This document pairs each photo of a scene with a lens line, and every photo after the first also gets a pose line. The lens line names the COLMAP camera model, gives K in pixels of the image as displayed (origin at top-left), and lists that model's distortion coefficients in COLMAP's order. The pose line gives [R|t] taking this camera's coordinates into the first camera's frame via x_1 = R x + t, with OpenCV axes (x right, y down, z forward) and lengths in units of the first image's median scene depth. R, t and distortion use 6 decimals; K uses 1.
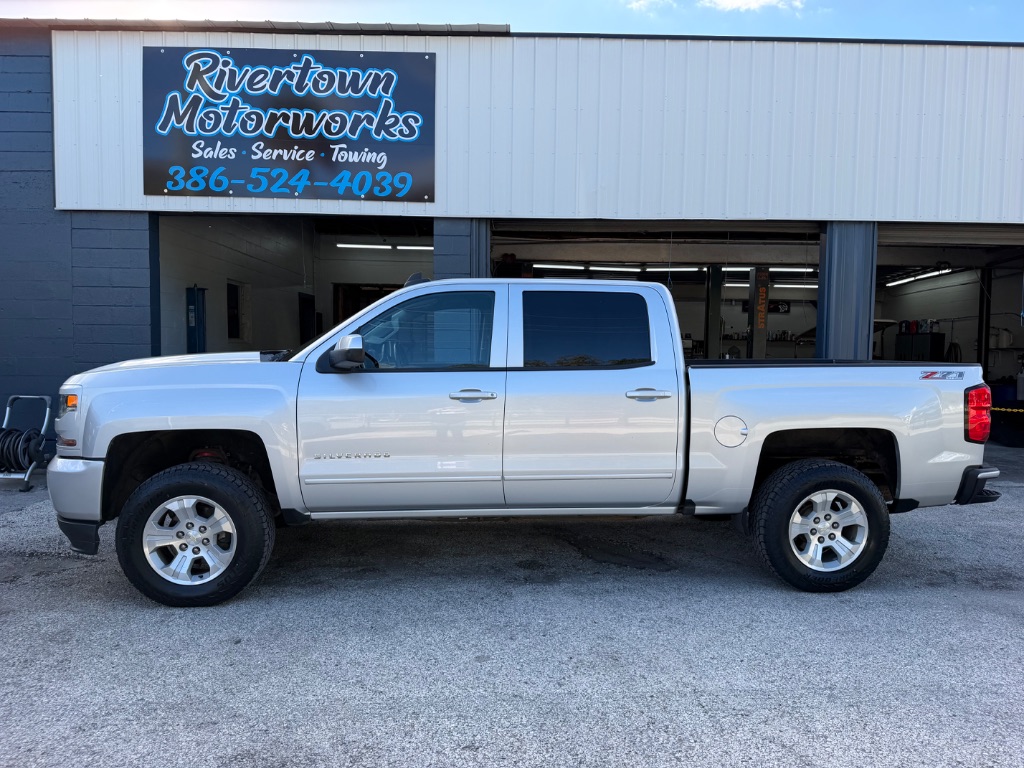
lens RADIAL K [[725.8, 0, 512.0], [0, 725.8, 384.0], [0, 0, 1]] dist [0.050877, -0.066049]
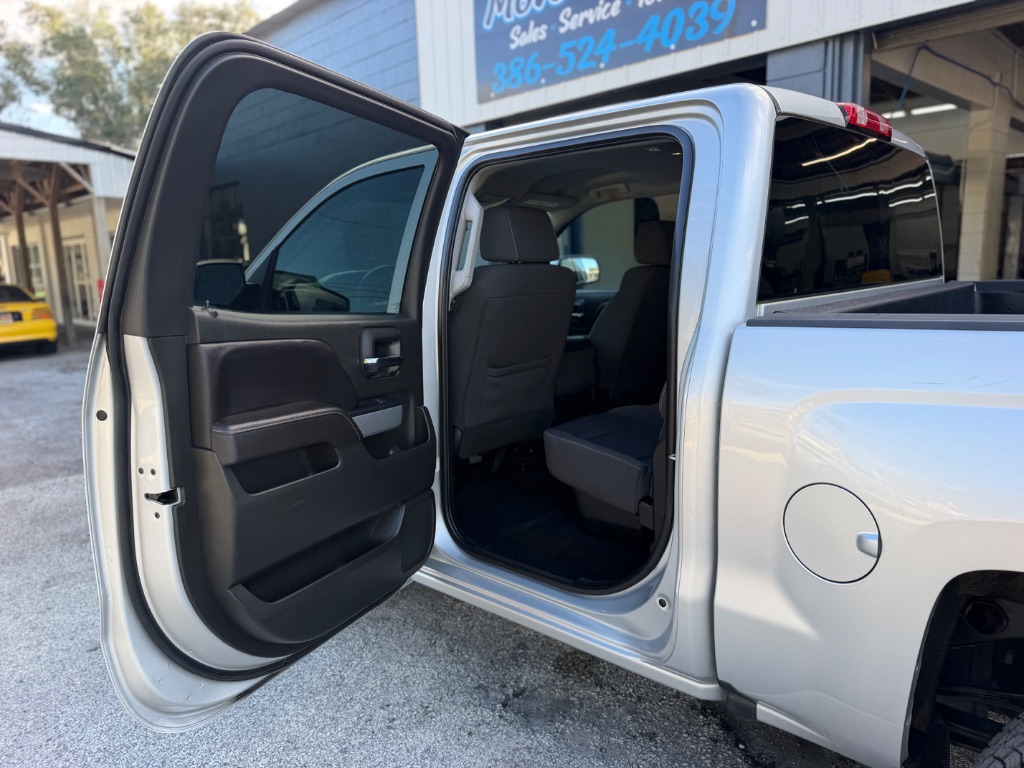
lens RADIAL K [[729.6, 0, 512.0], [0, 729.6, 384.0], [0, 0, 1]] dist [0.003635, -0.006006]
pose [[0.675726, 0.092495, -0.731327, 0.379696], [-0.000765, 0.992184, 0.124780, -0.033800], [0.737153, -0.083758, 0.670515, 0.608220]]
